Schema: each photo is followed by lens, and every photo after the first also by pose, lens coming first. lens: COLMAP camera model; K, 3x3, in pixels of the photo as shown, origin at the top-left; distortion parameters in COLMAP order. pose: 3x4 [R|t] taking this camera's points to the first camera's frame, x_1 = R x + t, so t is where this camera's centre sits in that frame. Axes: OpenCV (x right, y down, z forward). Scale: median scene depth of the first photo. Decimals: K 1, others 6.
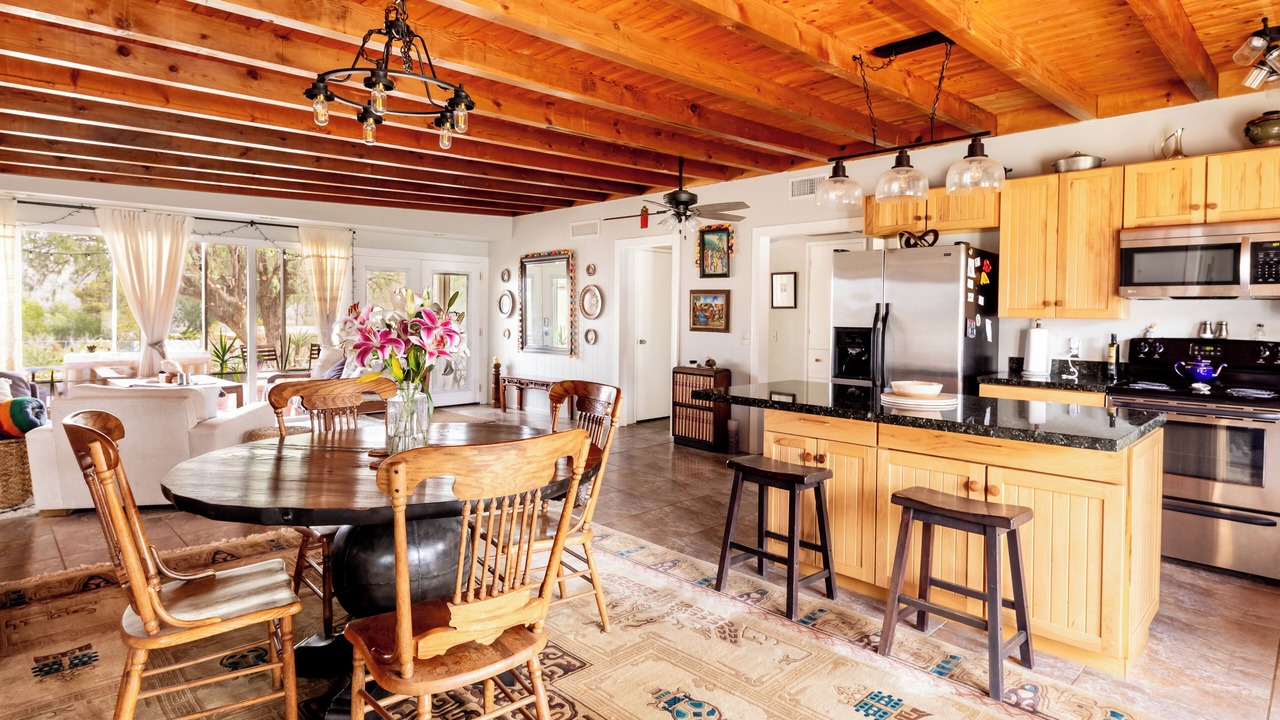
lens RADIAL K [[667.4, 0, 656.9], [0, 667.4, 332.5], [0, 0, 1]] dist [-0.000620, -0.002003]
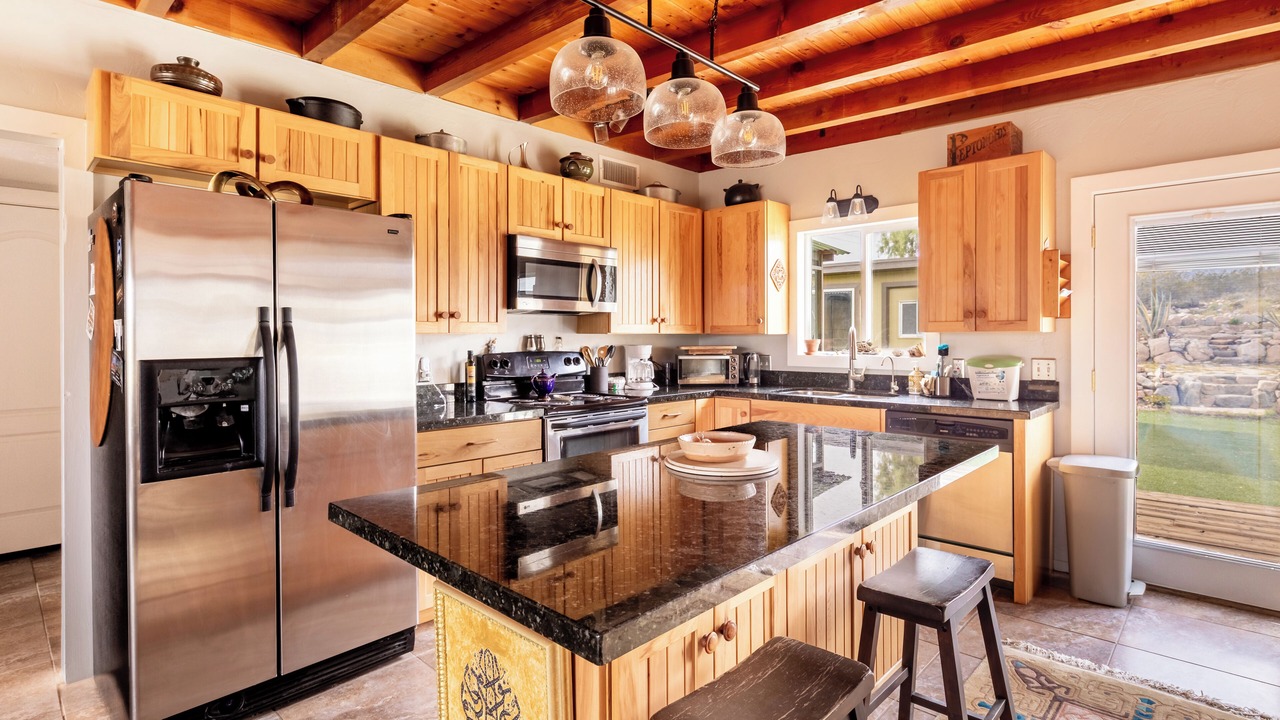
lens RADIAL K [[667.4, 0, 656.9], [0, 667.4, 332.5], [0, 0, 1]] dist [-0.000620, -0.002003]
pose [[-0.022332, -0.008672, 0.999713, -0.215477], [0.030629, 0.999487, 0.009354, -0.023931], [-0.999281, 0.030829, -0.022055, 0.809111]]
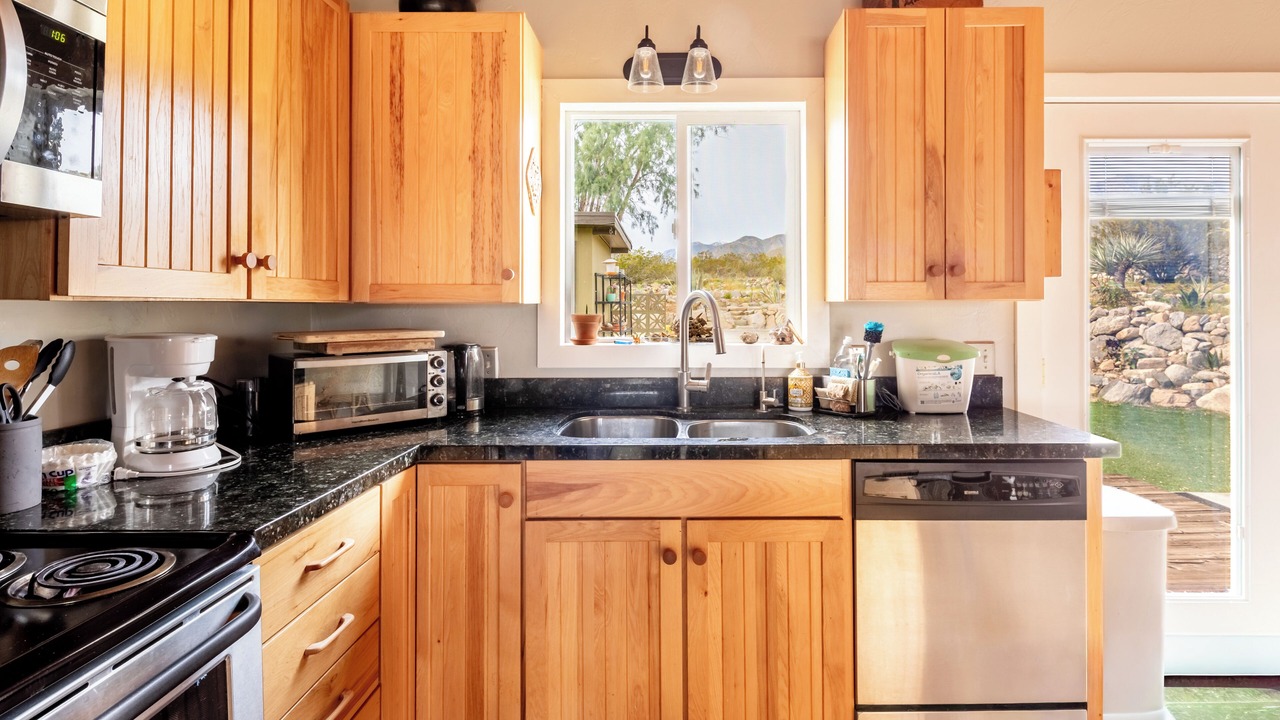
lens RADIAL K [[650.4, 0, 672.0], [0, 650.4, 302.0], [0, 0, 1]] dist [-0.001104, -0.000633]
pose [[-0.691120, -0.006650, 0.722709, 0.467535], [0.013533, 0.999663, 0.022140, -0.015760], [-0.722613, 0.025082, -0.690798, 0.862930]]
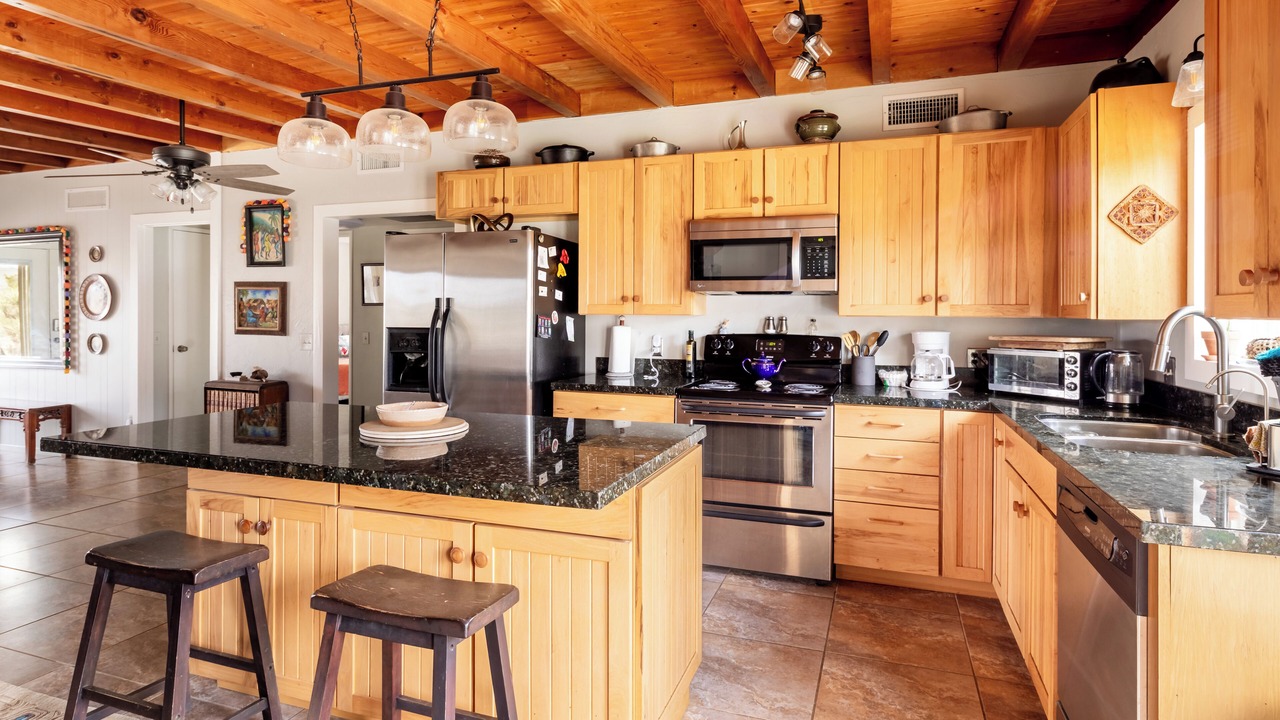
lens RADIAL K [[694.7, 0, 565.9], [0, 694.7, 322.0], [0, 0, 1]] dist [0.002417, 0.000490]
pose [[0.932793, -0.010648, 0.360256, 0.166573], [0.015299, 0.999832, -0.010060, -0.003127], [-0.360089, 0.014896, 0.932799, 0.141075]]
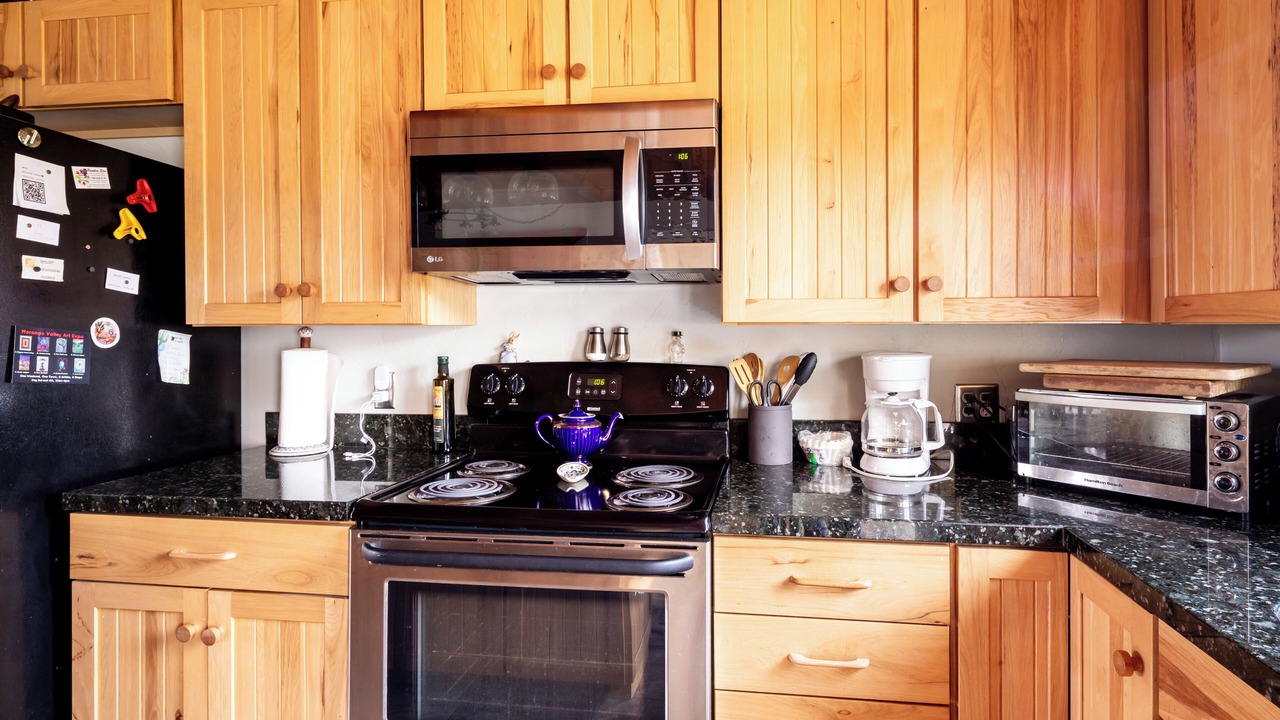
lens RADIAL K [[667.4, 0, 656.9], [0, 667.4, 332.5], [0, 0, 1]] dist [-0.000620, -0.002003]
pose [[0.806090, -0.016789, 0.591554, 0.554518], [0.027915, 0.999564, -0.009671, -0.006700], [-0.591134, 0.024309, 0.806207, 0.556769]]
